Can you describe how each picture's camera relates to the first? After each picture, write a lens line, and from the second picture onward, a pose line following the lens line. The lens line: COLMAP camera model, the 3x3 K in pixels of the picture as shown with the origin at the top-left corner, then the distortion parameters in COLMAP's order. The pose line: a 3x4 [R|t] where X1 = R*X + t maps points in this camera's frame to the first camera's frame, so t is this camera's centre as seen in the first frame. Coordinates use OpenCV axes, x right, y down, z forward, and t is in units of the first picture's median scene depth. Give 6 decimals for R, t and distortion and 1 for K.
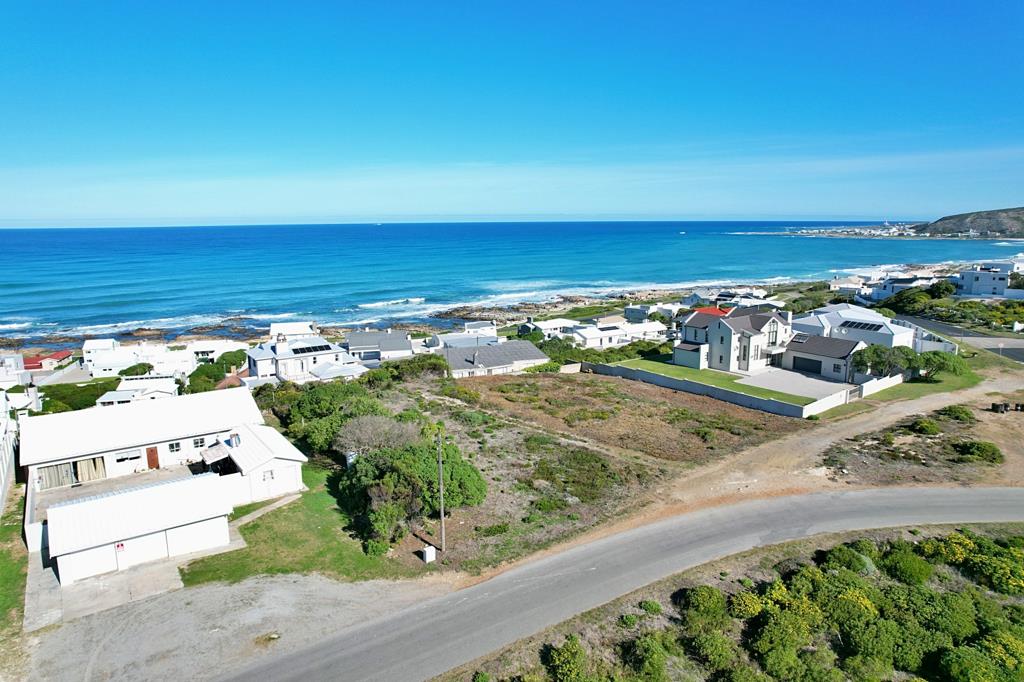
lens RADIAL K [[654.1, 0, 514.3], [0, 654.1, 343.9], [0, 0, 1]] dist [-0.078283, 0.069206]
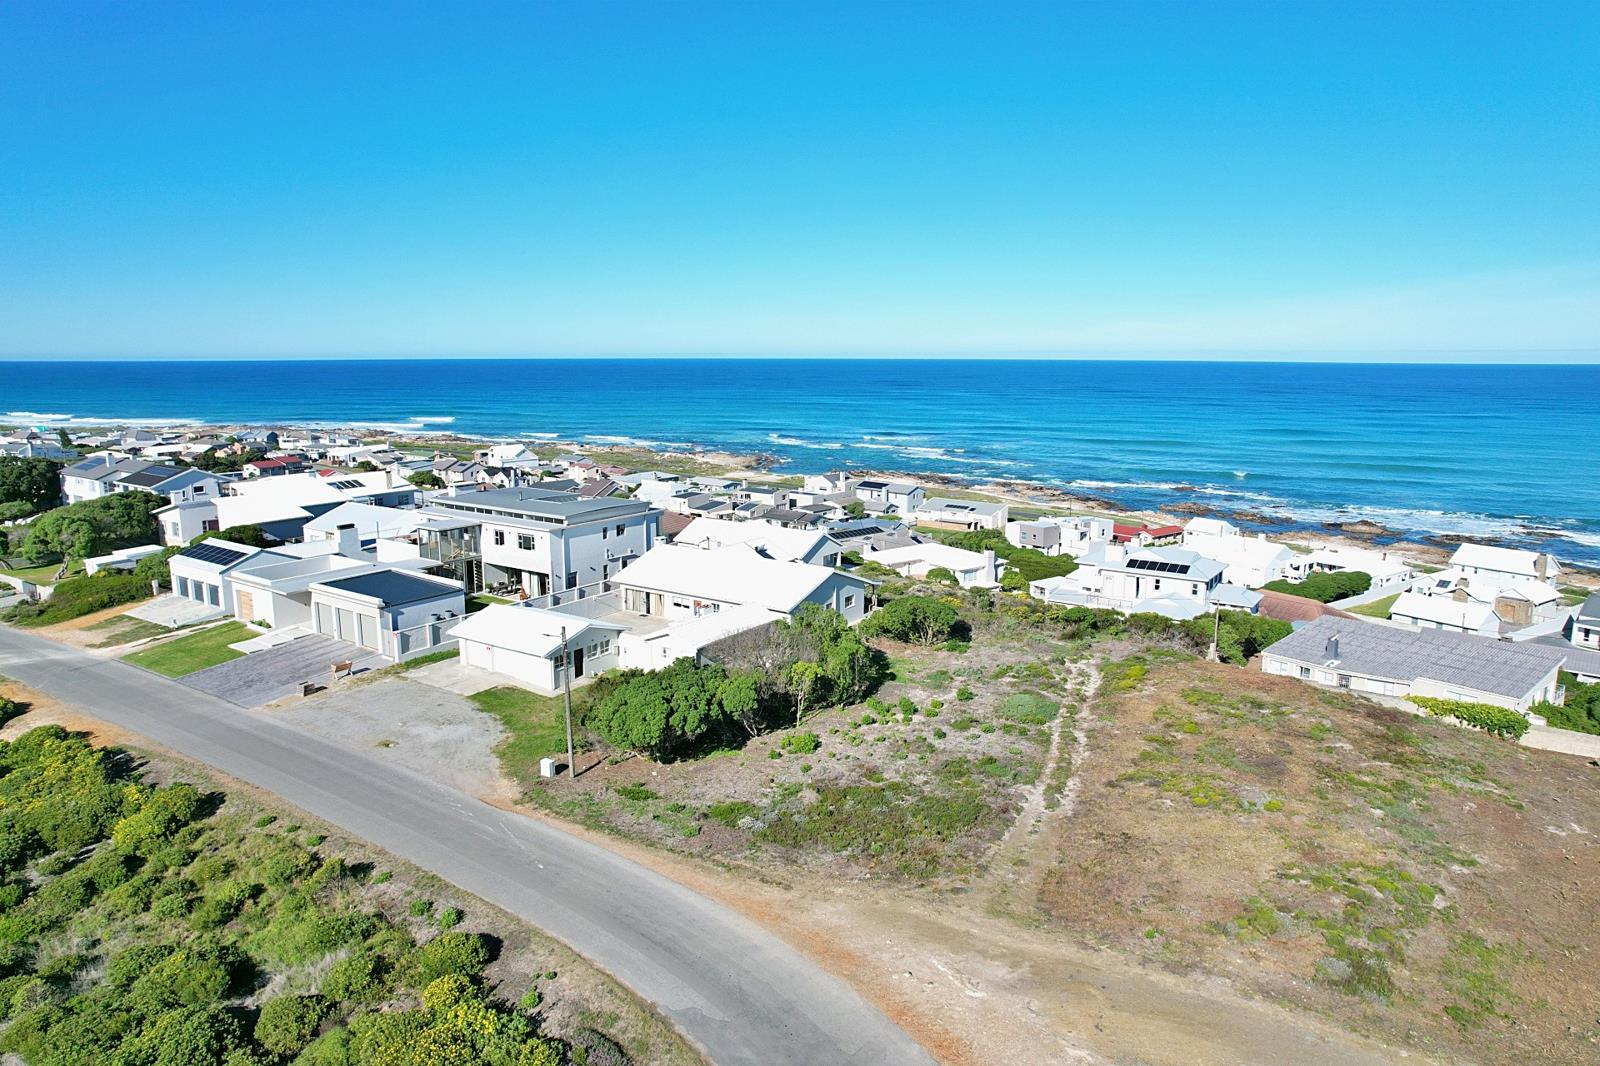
lens RADIAL K [[1022.0, 0, 803.7], [0, 1022.0, 537.5], [0, 0, 1]] dist [-0.078283, 0.069206]
pose [[0.351511, 0.173757, -0.919917, 0.612937], [-0.179644, 0.976884, 0.115873, -0.093904], [0.918786, 0.124526, 0.374600, 0.423595]]
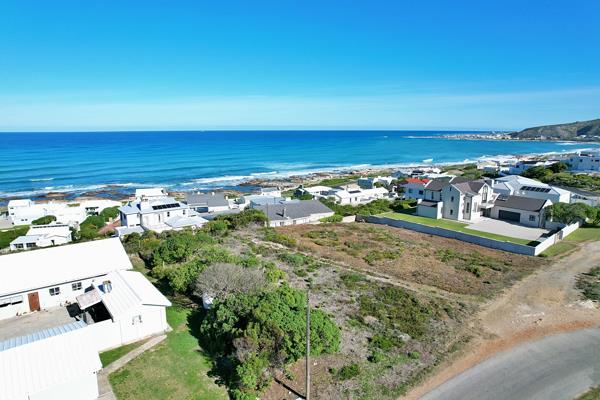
lens RADIAL K [[383.3, 0, 301.4], [0, 383.3, 201.7], [0, 0, 1]] dist [-0.078283, 0.069206]
pose [[0.998547, -0.003368, 0.053774, -0.084924], [0.003344, 0.999994, 0.000527, -0.001931], [-0.053775, -0.000347, 0.998553, 0.216703]]
